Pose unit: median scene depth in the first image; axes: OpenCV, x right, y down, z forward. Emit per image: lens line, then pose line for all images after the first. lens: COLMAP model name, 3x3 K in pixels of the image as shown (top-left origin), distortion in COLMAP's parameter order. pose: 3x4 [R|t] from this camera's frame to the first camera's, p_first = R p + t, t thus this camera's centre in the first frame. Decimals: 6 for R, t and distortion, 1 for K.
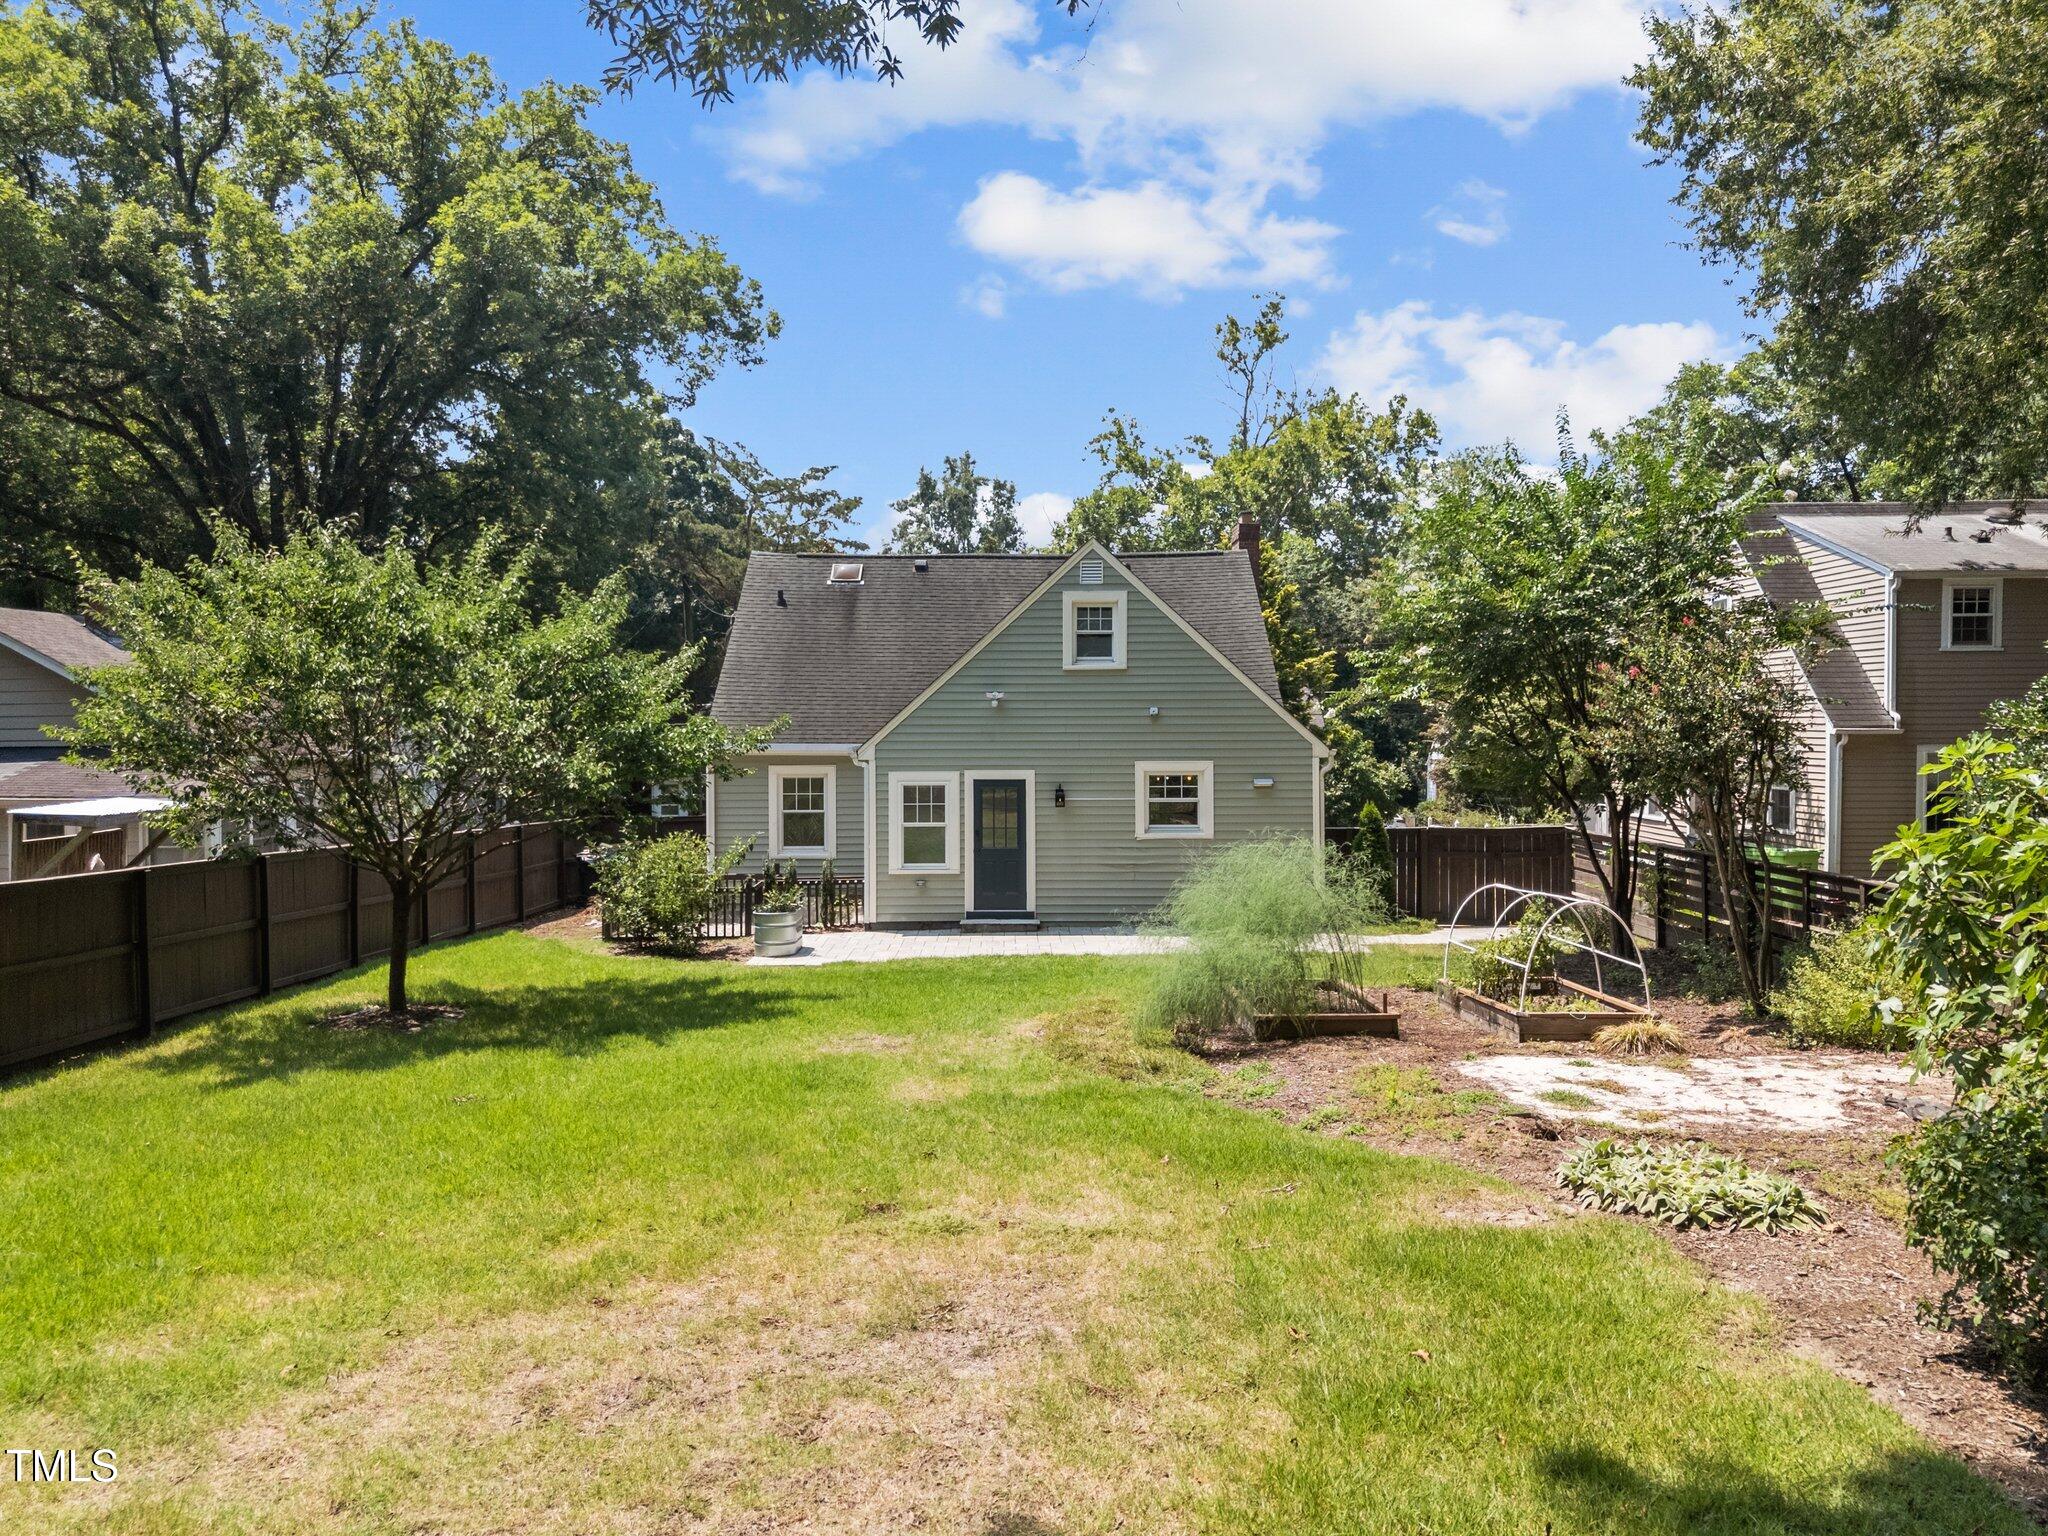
lens RADIAL K [[1468.0, 0, 1024.0], [0, 1468.0, 768.0], [0, 0, 1]] dist [0.093131, -0.110187]
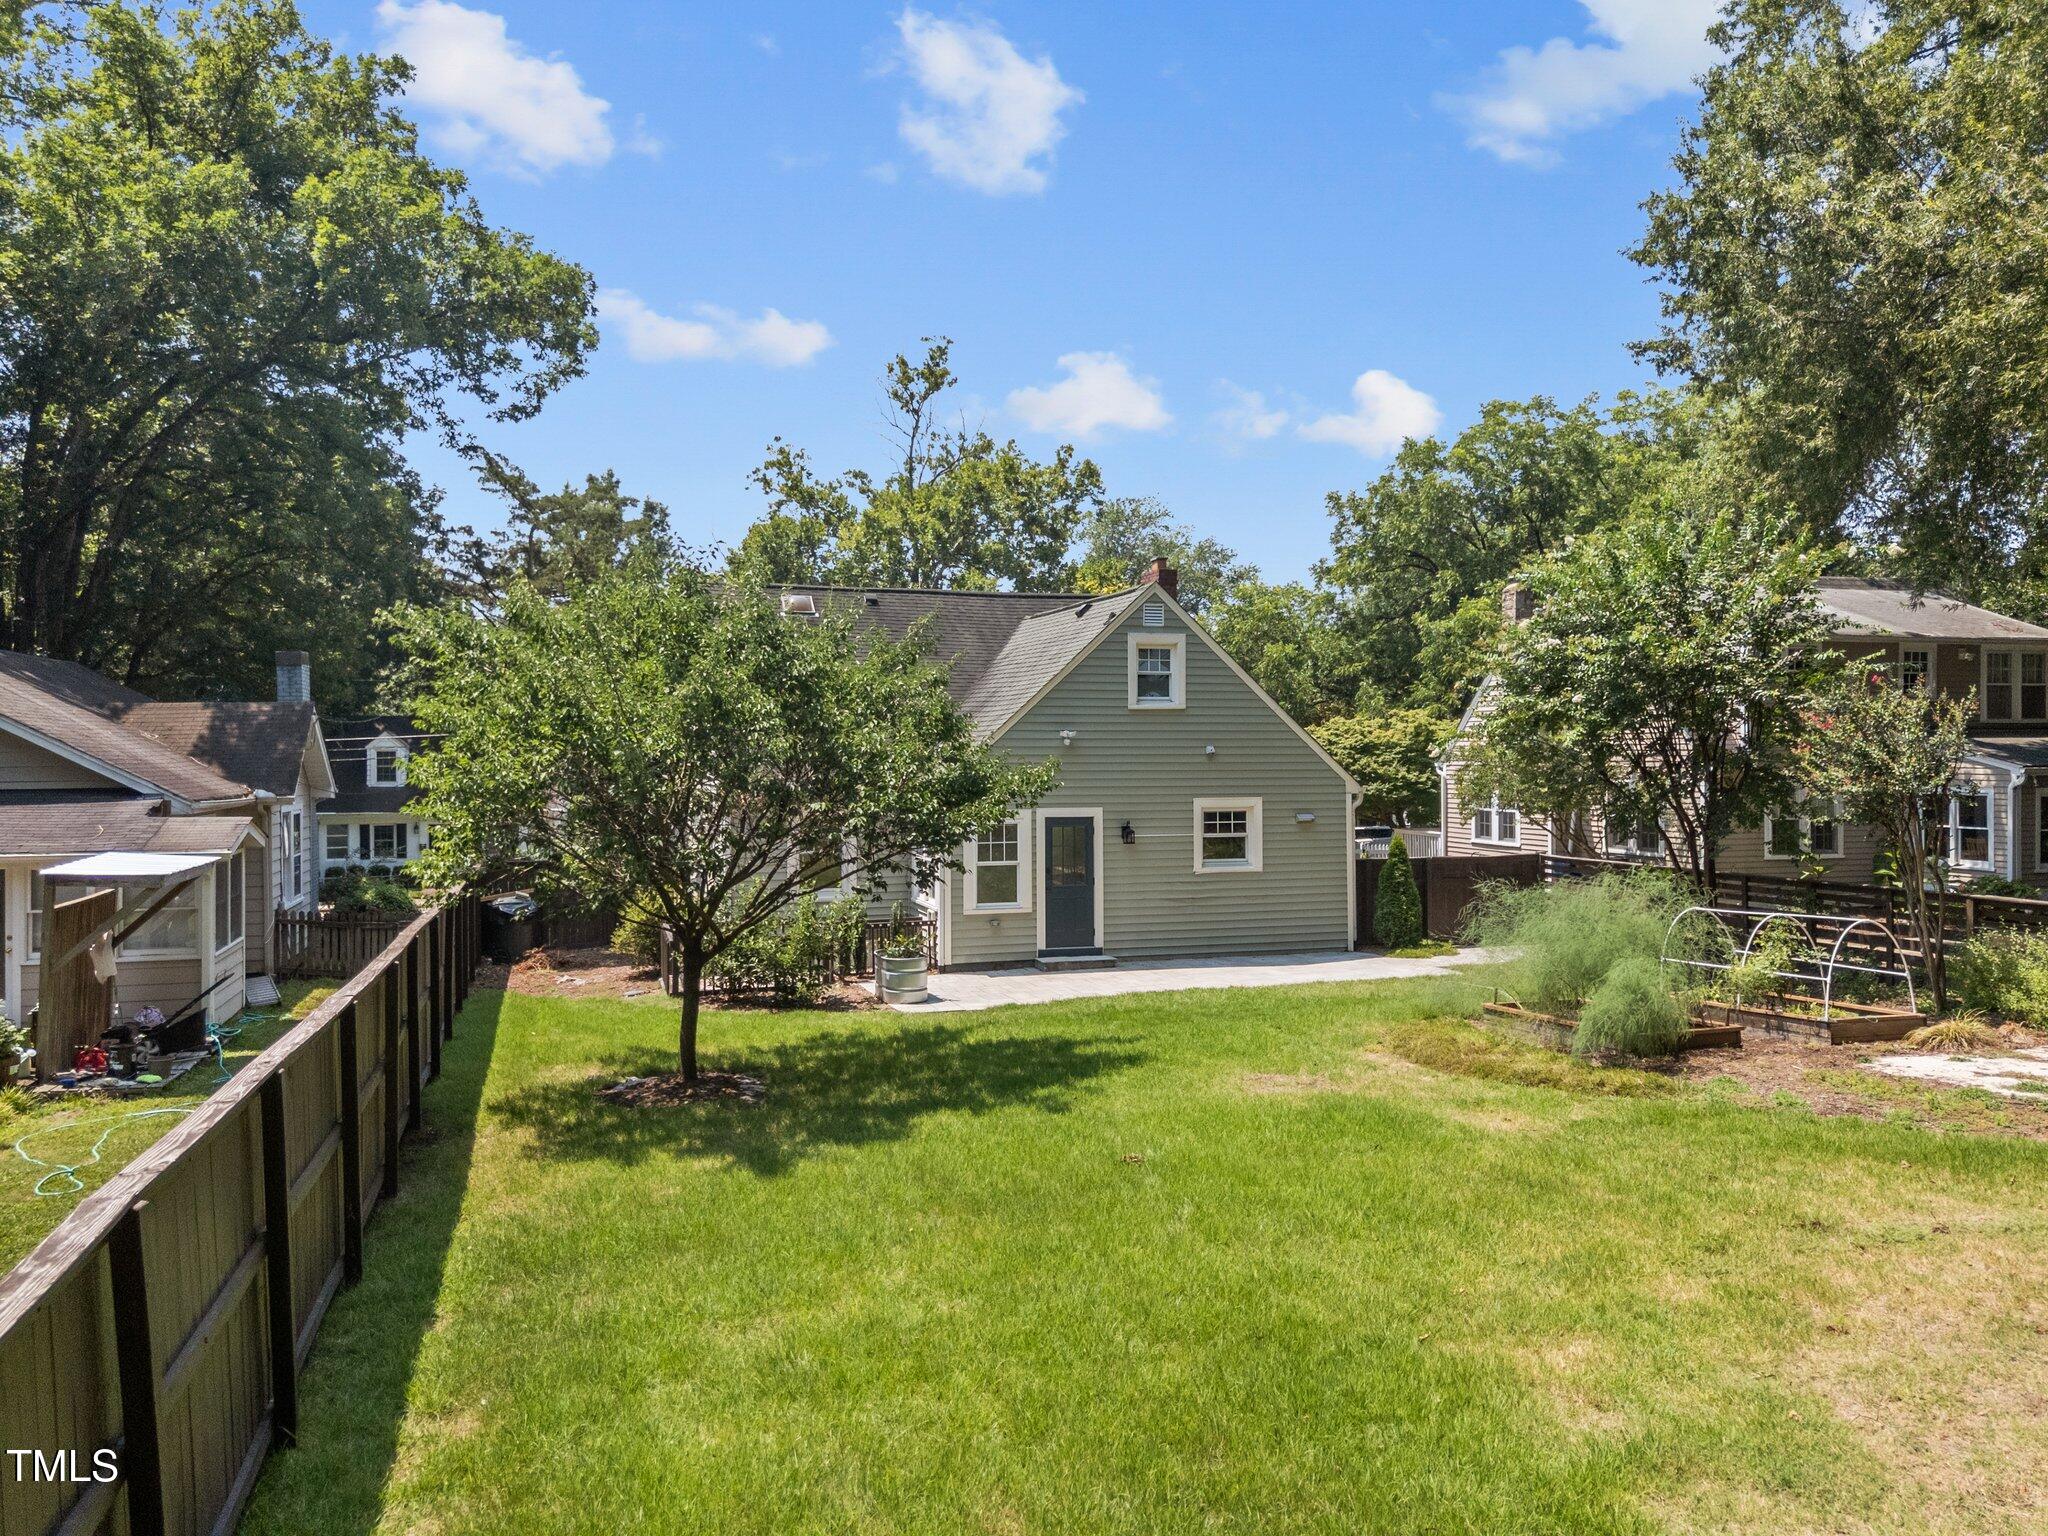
lens RADIAL K [[1468.0, 0, 1024.0], [0, 1468.0, 768.0], [0, 0, 1]] dist [0.093131, -0.110187]
pose [[0.954937, -0.001801, 0.296804, -0.345048], [0.007950, 0.999778, -0.019513, -0.006517], [-0.296703, 0.020993, 0.954739, 0.045163]]
